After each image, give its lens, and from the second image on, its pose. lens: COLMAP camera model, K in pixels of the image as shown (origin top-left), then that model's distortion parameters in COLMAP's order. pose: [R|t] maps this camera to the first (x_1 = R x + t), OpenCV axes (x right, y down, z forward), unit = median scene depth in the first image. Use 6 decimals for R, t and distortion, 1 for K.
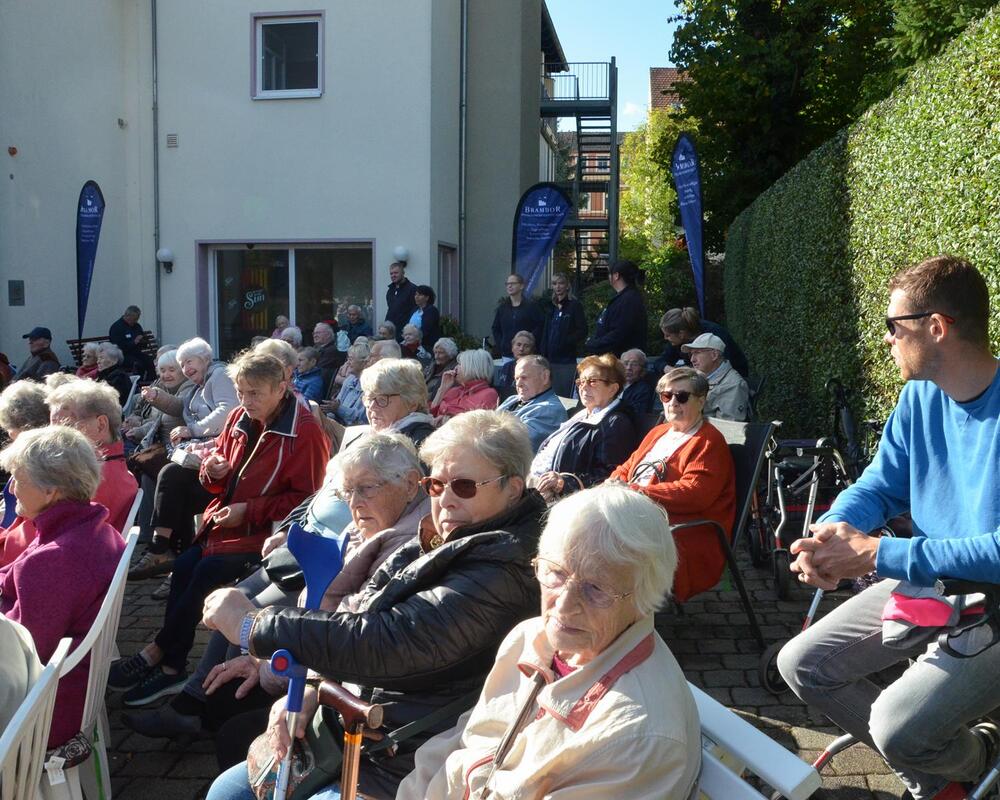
lens RADIAL K [[989.7, 0, 528.9], [0, 989.7, 398.6], [0, 0, 1]] dist [-0.107230, 0.119840]
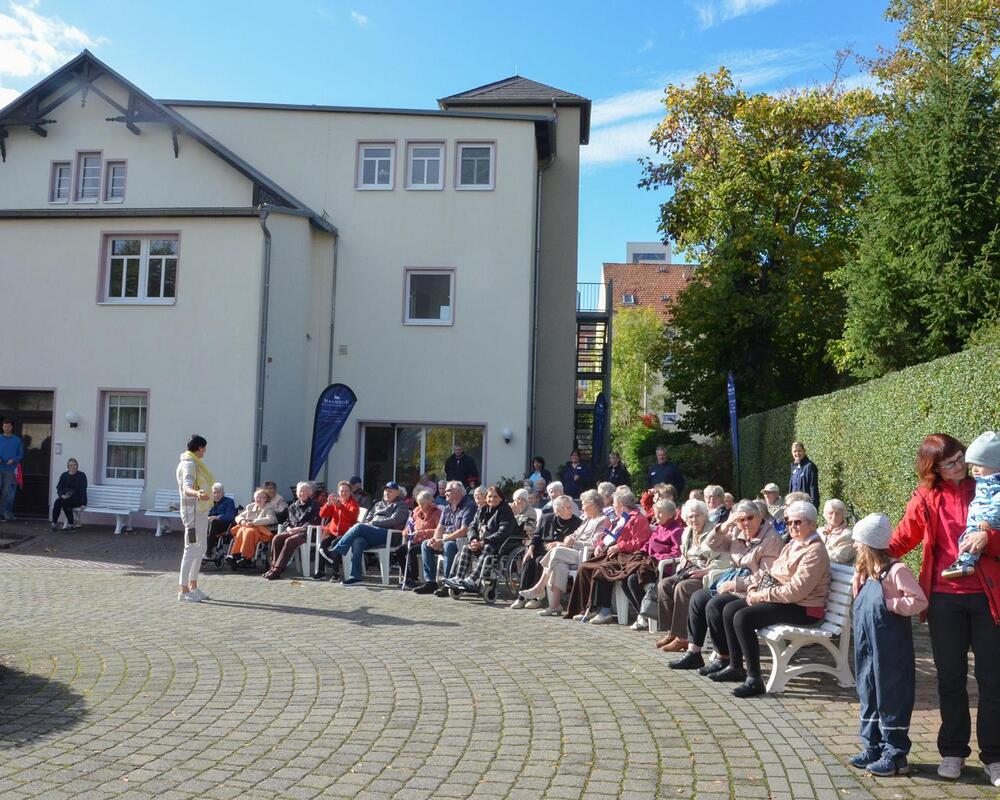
lens RADIAL K [[1003.9, 0, 500.0], [0, 1003.9, 400.0], [0, 0, 1]] dist [-0.114089, 0.031587]
pose [[0.999609, 0.024340, 0.013766, -0.157573], [-0.021758, 0.986248, -0.163835, 0.045752], [-0.017565, 0.163472, 0.986392, -0.460886]]
